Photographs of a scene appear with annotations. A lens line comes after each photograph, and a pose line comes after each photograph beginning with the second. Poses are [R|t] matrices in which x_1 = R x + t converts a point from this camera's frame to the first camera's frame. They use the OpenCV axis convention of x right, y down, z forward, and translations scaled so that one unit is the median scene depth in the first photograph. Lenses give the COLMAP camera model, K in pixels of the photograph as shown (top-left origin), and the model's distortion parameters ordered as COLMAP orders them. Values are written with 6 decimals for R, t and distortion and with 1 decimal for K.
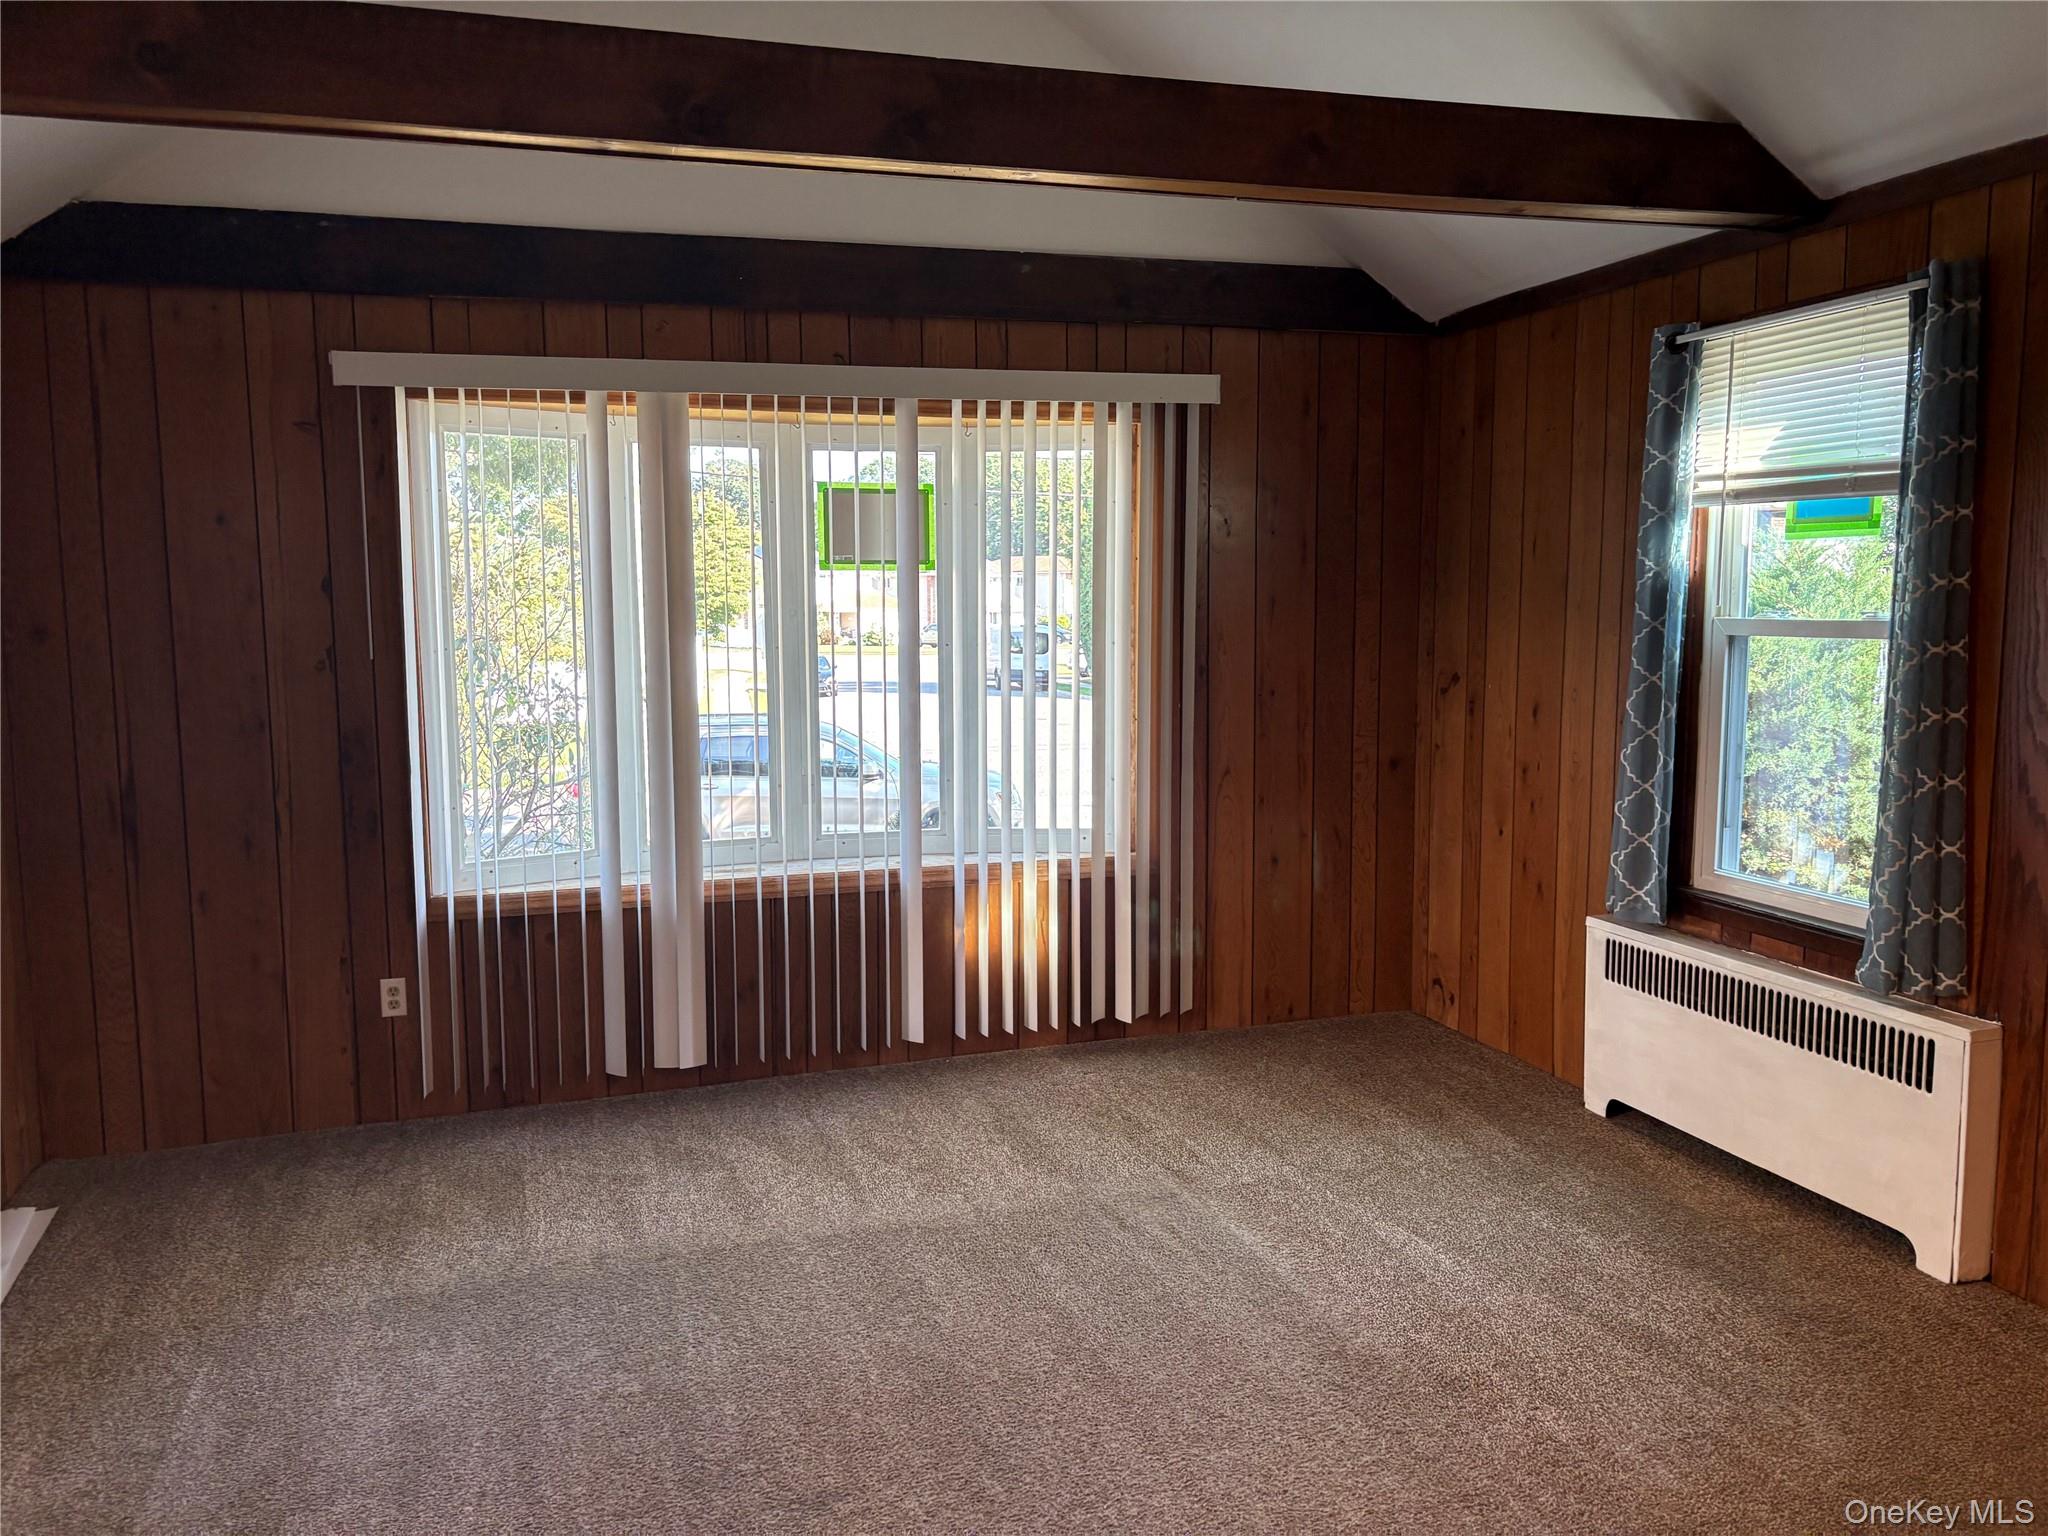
lens RADIAL K [[1564.7, 0, 1029.6], [0, 1564.7, 755.6], [0, 0, 1]] dist [0.046158, -0.043492]
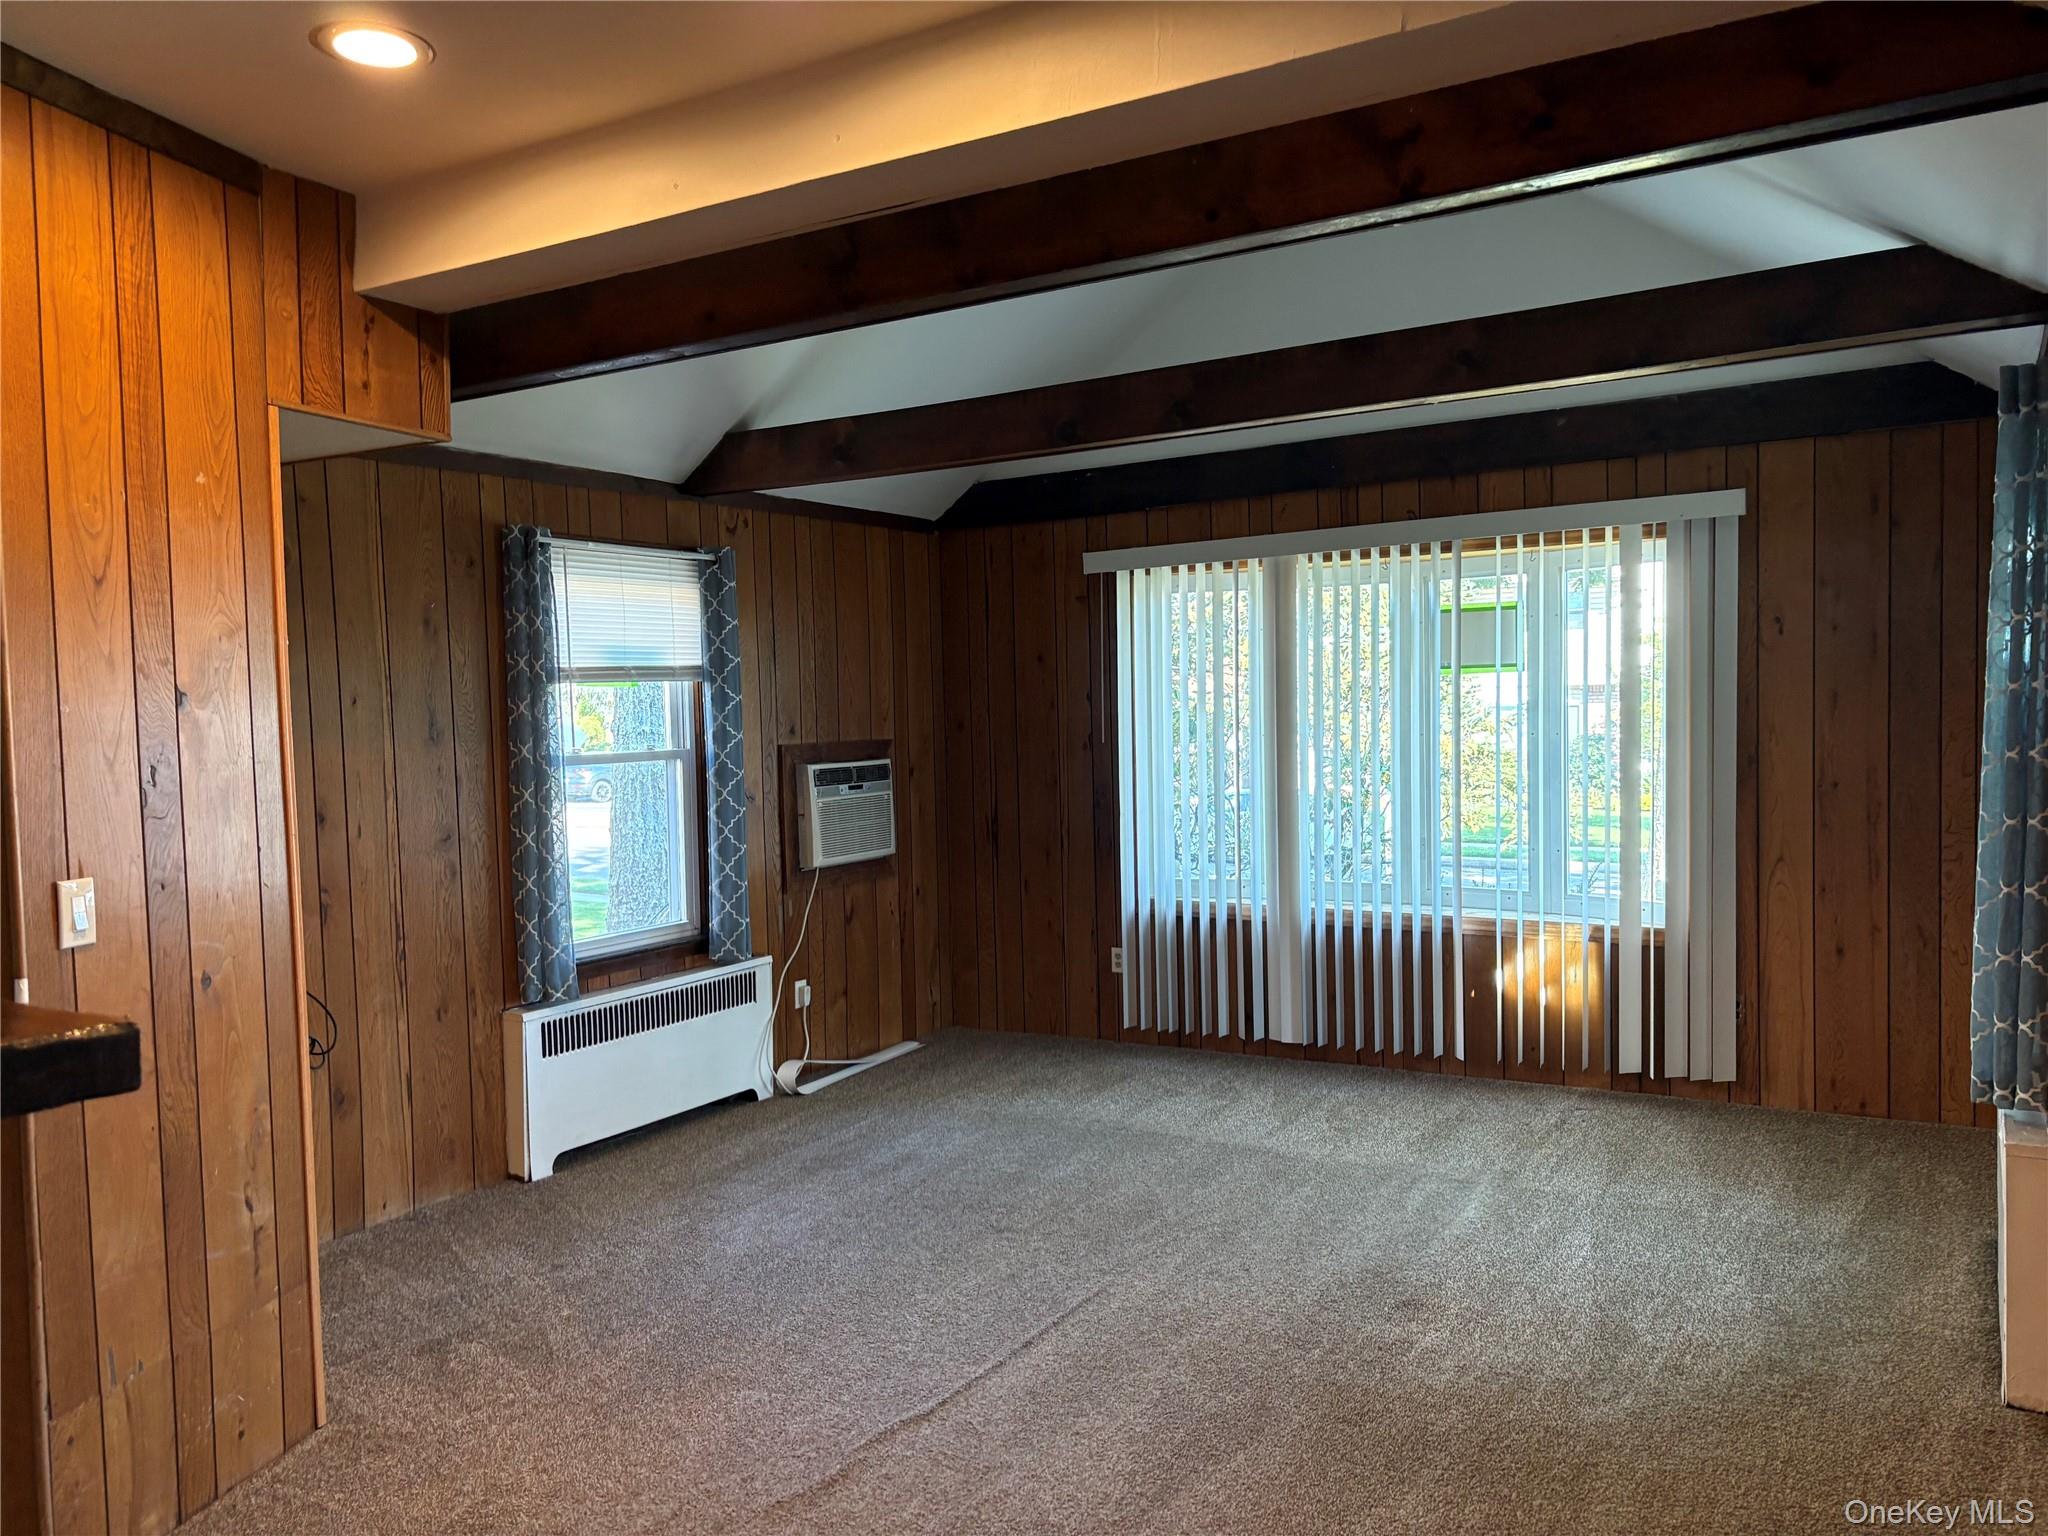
lens RADIAL K [[1564.7, 0, 1028.0], [0, 1564.7, 778.5], [0, 0, 1]] dist [0.046158, -0.043492]
pose [[0.655254, 0.030138, -0.754807, 0.696288], [-0.056938, 0.998332, -0.009567, -0.005457], [0.753260, 0.049246, 0.655877, -0.082460]]
